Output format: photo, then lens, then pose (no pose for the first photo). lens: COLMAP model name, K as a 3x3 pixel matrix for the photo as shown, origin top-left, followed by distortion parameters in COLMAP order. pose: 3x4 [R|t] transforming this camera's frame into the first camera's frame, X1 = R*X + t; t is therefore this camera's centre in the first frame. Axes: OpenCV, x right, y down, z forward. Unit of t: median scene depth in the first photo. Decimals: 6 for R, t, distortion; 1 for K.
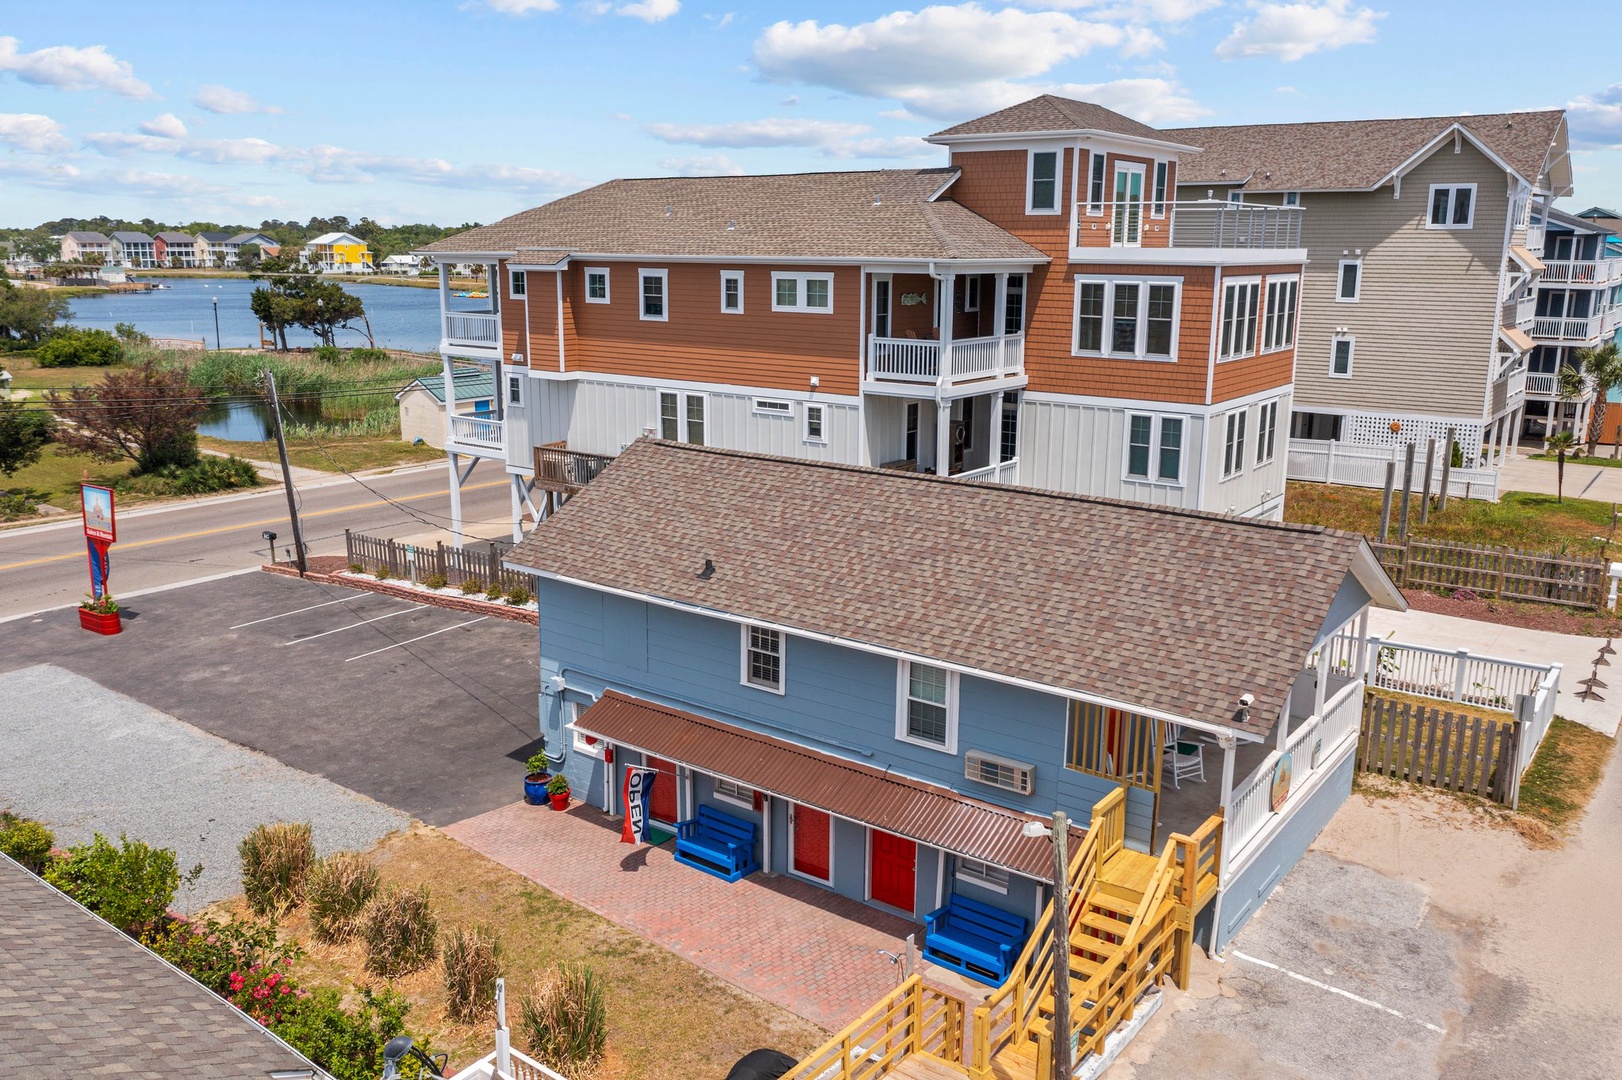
lens RADIAL K [[1292.8, 0, 810.9], [0, 1292.8, 543.0], [0, 0, 1]] dist [-0.016635, 0.006156]
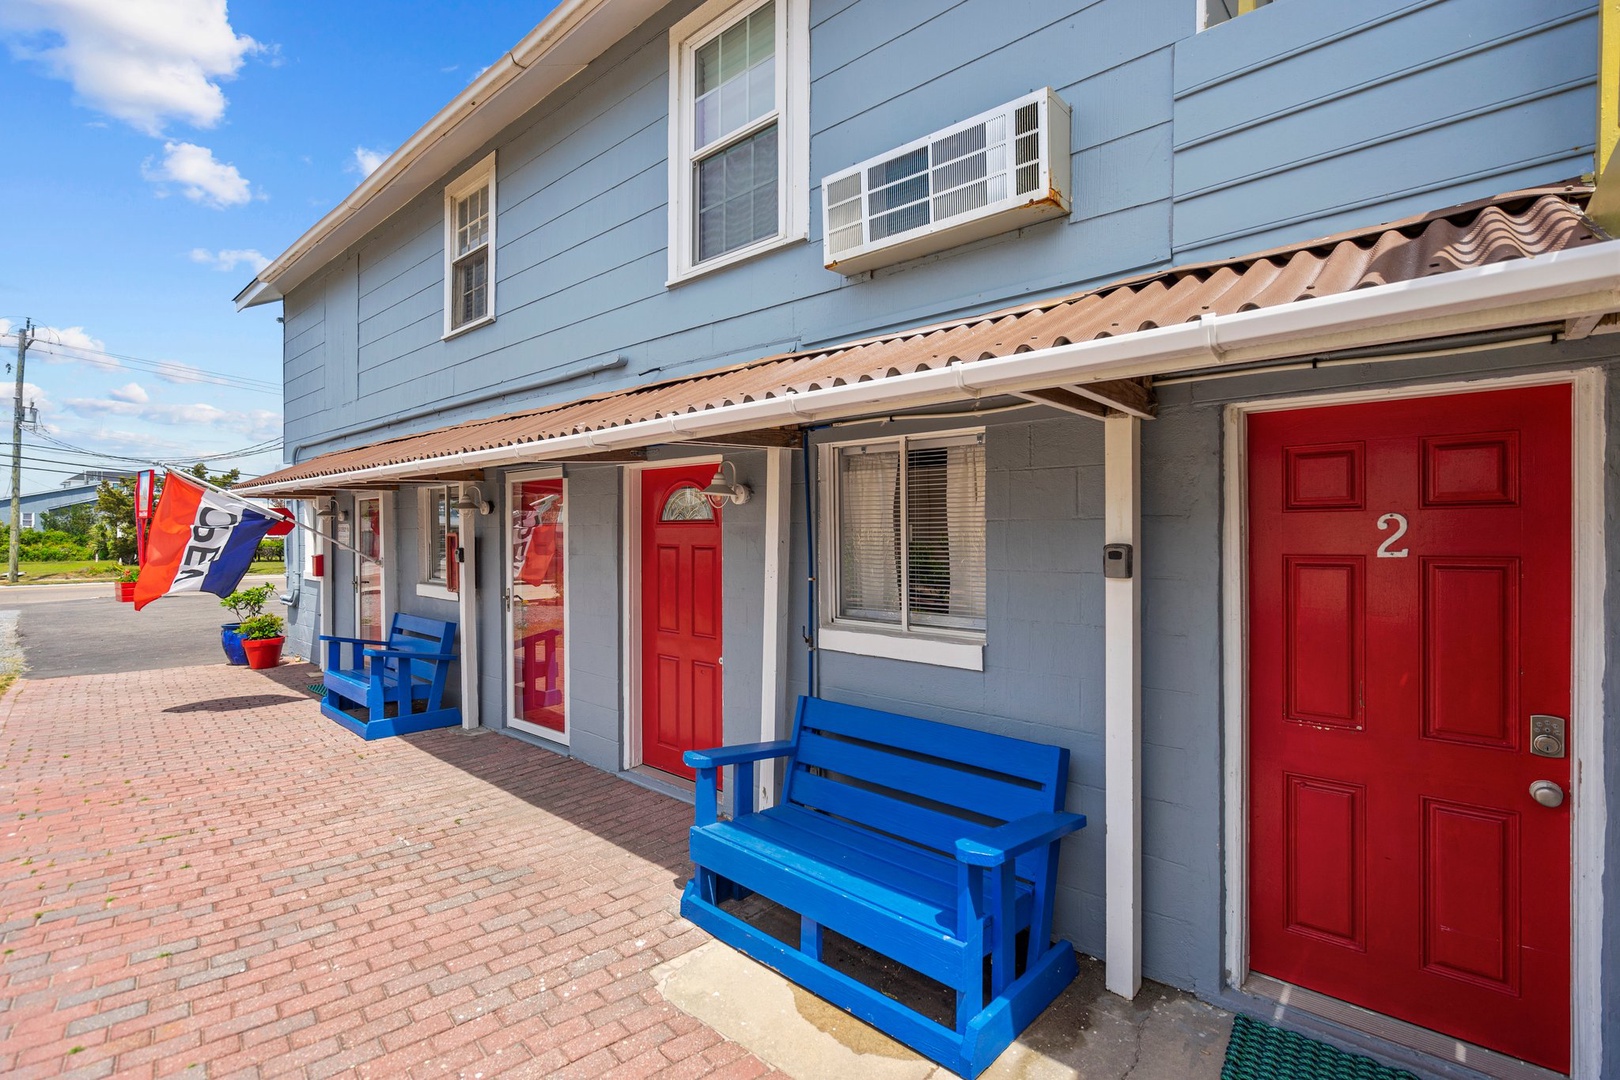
lens RADIAL K [[749.3, 0, 798.6], [0, 749.3, 528.0], [0, 0, 1]] dist [-0.000315, -0.000017]
pose [[0.995482, -0.009838, -0.094443, 0.074491], [-0.012026, 0.973545, -0.228180, 0.162730], [0.094190, 0.228285, 0.969027, 0.486194]]
